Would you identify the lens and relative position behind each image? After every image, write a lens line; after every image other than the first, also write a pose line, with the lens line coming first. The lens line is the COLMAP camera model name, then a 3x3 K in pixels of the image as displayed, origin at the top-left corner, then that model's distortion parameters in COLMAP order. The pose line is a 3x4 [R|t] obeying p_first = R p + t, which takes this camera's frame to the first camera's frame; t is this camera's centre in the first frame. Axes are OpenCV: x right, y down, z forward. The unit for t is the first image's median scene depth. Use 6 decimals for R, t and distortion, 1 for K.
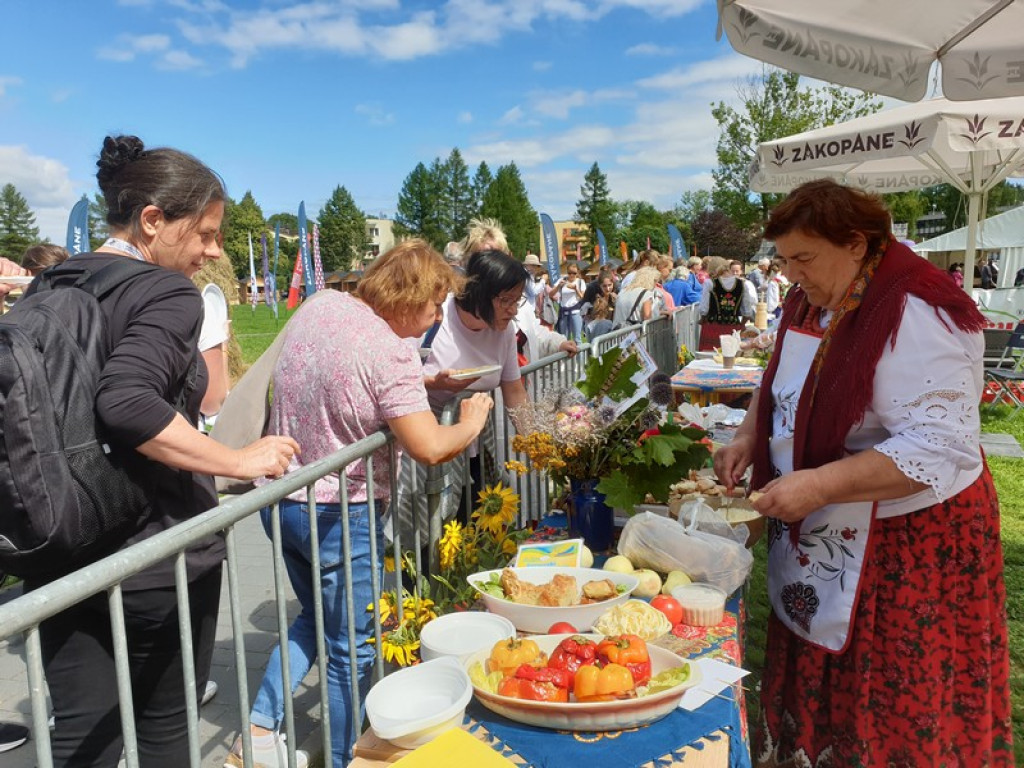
lens RADIAL K [[796.3, 0, 485.5], [0, 796.3, 382.1], [0, 0, 1]] dist [0.026011, -0.006166]
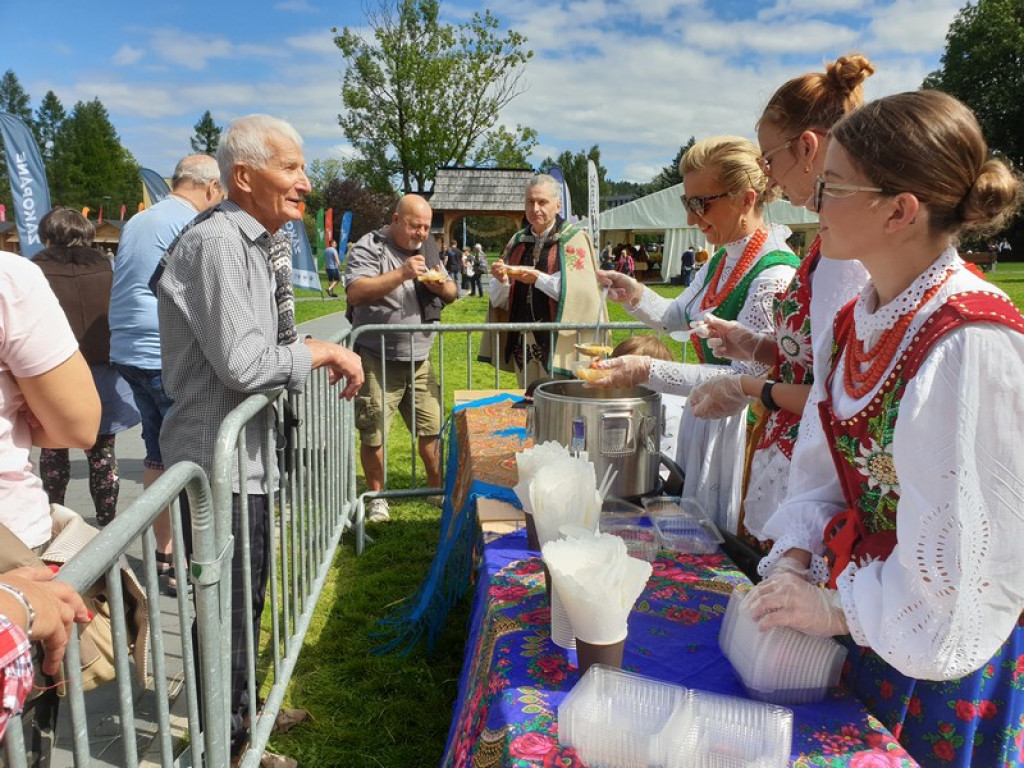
lens RADIAL K [[792.6, 0, 515.9], [0, 792.6, 386.1], [0, 0, 1]] dist [0.030550, -0.004145]
pose [[0.886661, -0.047312, 0.459993, 0.166479], [0.029455, 0.998511, 0.045925, -0.074855], [-0.461480, -0.027171, 0.886734, 0.560511]]
